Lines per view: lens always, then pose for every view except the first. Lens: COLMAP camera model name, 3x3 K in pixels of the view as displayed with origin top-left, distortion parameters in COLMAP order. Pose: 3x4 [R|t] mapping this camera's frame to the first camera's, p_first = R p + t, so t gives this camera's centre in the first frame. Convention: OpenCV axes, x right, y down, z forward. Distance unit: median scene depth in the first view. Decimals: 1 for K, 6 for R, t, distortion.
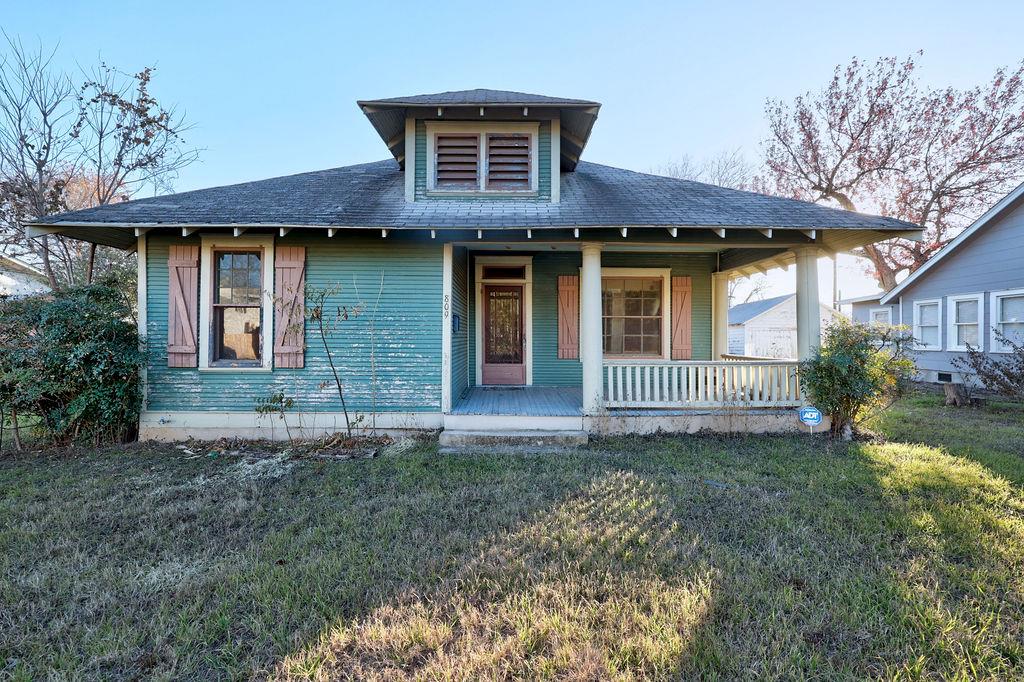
lens RADIAL K [[406.6, 0, 511.8], [0, 406.6, 333.0], [0, 0, 1]] dist [-0.006816, 0.000356]
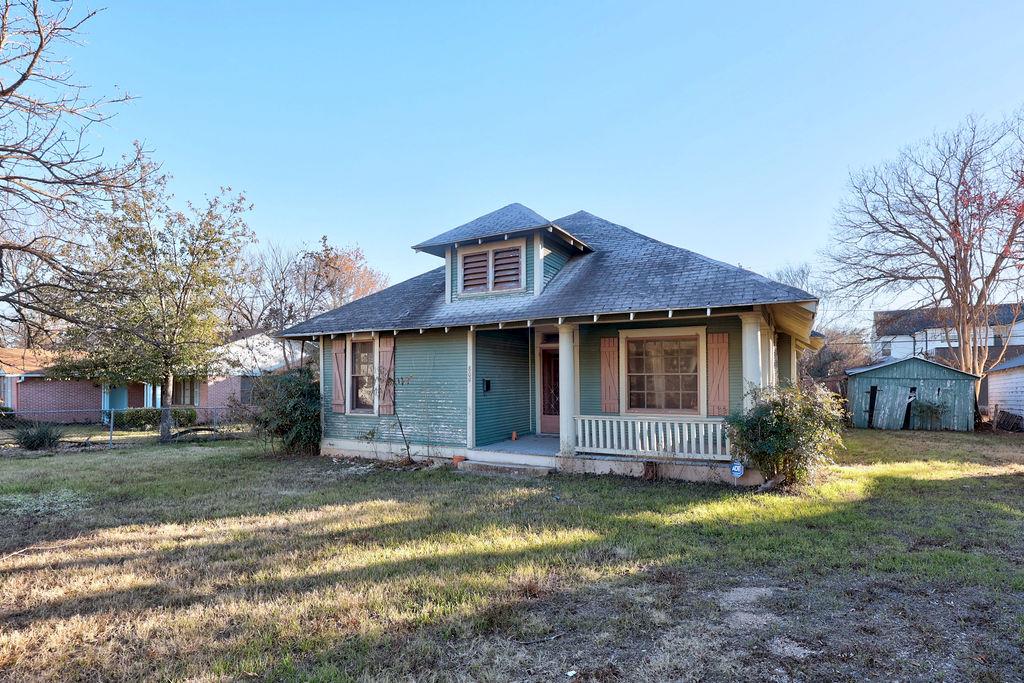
lens RADIAL K [[467.2, 0, 494.2], [0, 467.2, 372.9], [0, 0, 1]] dist [0.002004, 0.000016]
pose [[0.877733, -0.018510, -0.478792, 0.703434], [0.012033, 0.999790, -0.016594, -0.041449], [0.478998, 0.008803, 0.877772, -0.405411]]
